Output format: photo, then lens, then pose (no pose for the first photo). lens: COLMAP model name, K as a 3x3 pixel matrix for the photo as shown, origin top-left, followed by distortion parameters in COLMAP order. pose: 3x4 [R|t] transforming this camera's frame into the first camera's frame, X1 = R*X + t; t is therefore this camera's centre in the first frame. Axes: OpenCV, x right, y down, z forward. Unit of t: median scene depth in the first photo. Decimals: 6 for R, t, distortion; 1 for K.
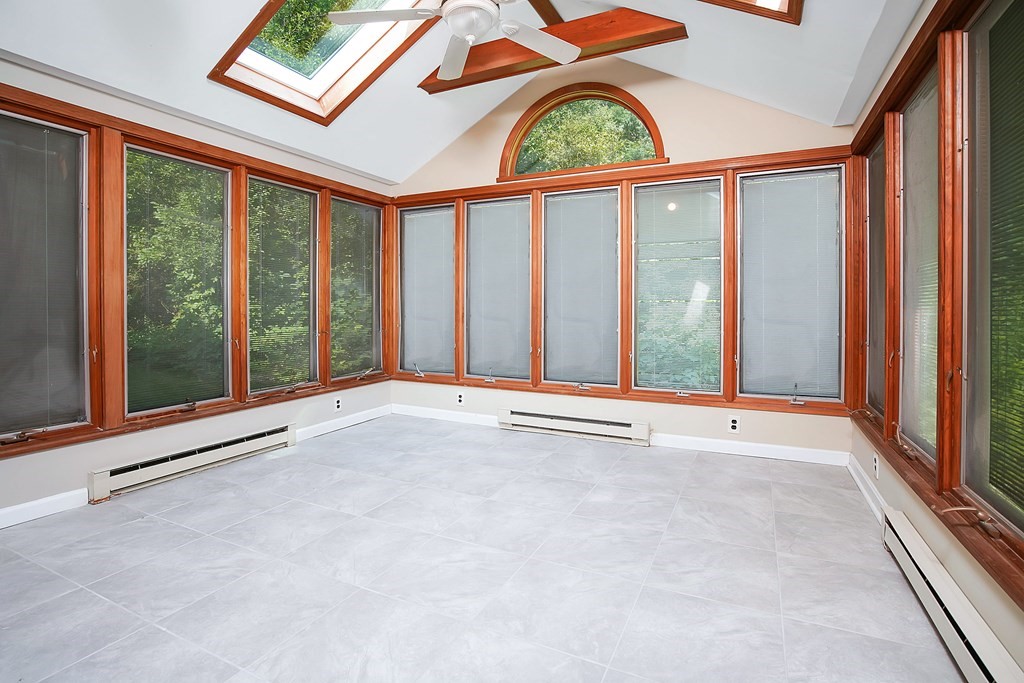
lens RADIAL K [[490.2, 0, 511.8], [0, 490.2, 315.0], [0, 0, 1]] dist [-0.057137, 0.023203]
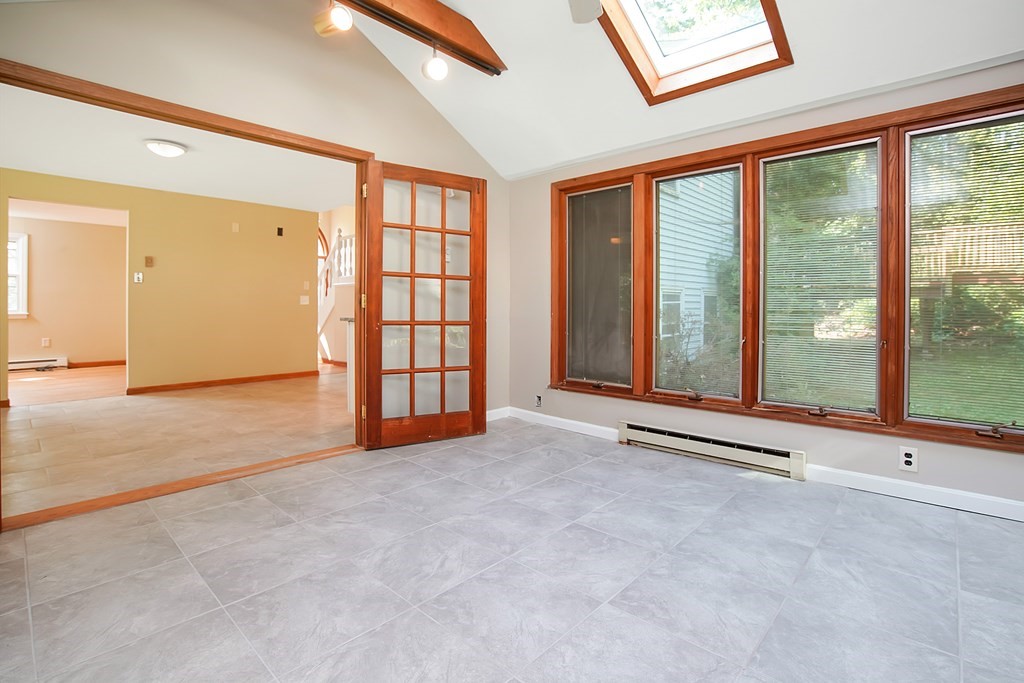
lens RADIAL K [[489.4, 0, 517.7], [0, 489.4, 312.3], [0, 0, 1]] dist [-0.060426, 0.024120]
pose [[-0.272554, 0.013476, -0.962046, 0.622505], [-0.016420, 0.999691, 0.018656, -0.019727], [0.962000, 0.020882, -0.272248, 1.109849]]
